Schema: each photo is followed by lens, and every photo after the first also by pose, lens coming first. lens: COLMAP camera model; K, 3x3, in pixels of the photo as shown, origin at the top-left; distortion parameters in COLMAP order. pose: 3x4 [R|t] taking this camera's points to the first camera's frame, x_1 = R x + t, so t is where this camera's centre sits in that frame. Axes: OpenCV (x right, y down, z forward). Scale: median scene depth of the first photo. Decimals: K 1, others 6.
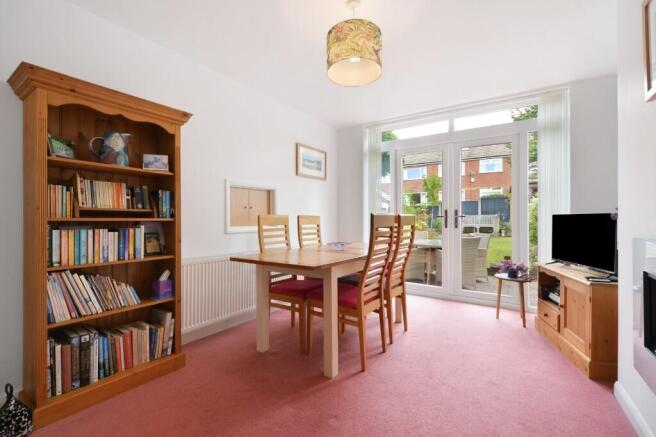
lens RADIAL K [[290.5, 0, 328.0], [0, 290.5, 218.5], [0, 0, 1]] dist [0.032585, -0.000001]
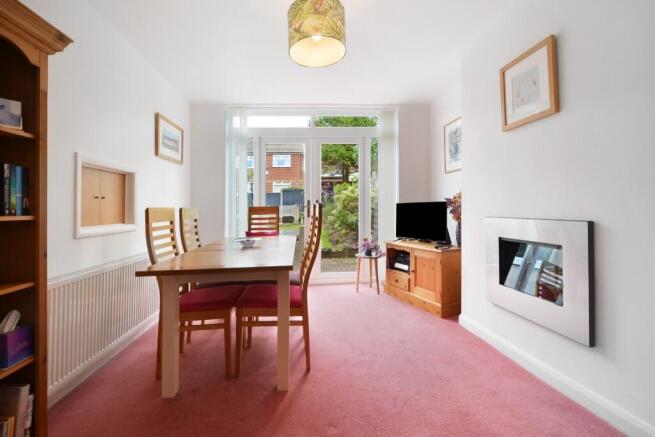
lens RADIAL K [[299.2, 0, 326.1], [0, 299.2, 208.6], [0, 0, 1]] dist [-0.000944, -0.000780]
pose [[0.797099, -0.023002, 0.603411, -0.325973], [0.026499, 0.999644, 0.003102, -0.000928], [-0.603267, 0.013517, 0.797424, 0.159377]]
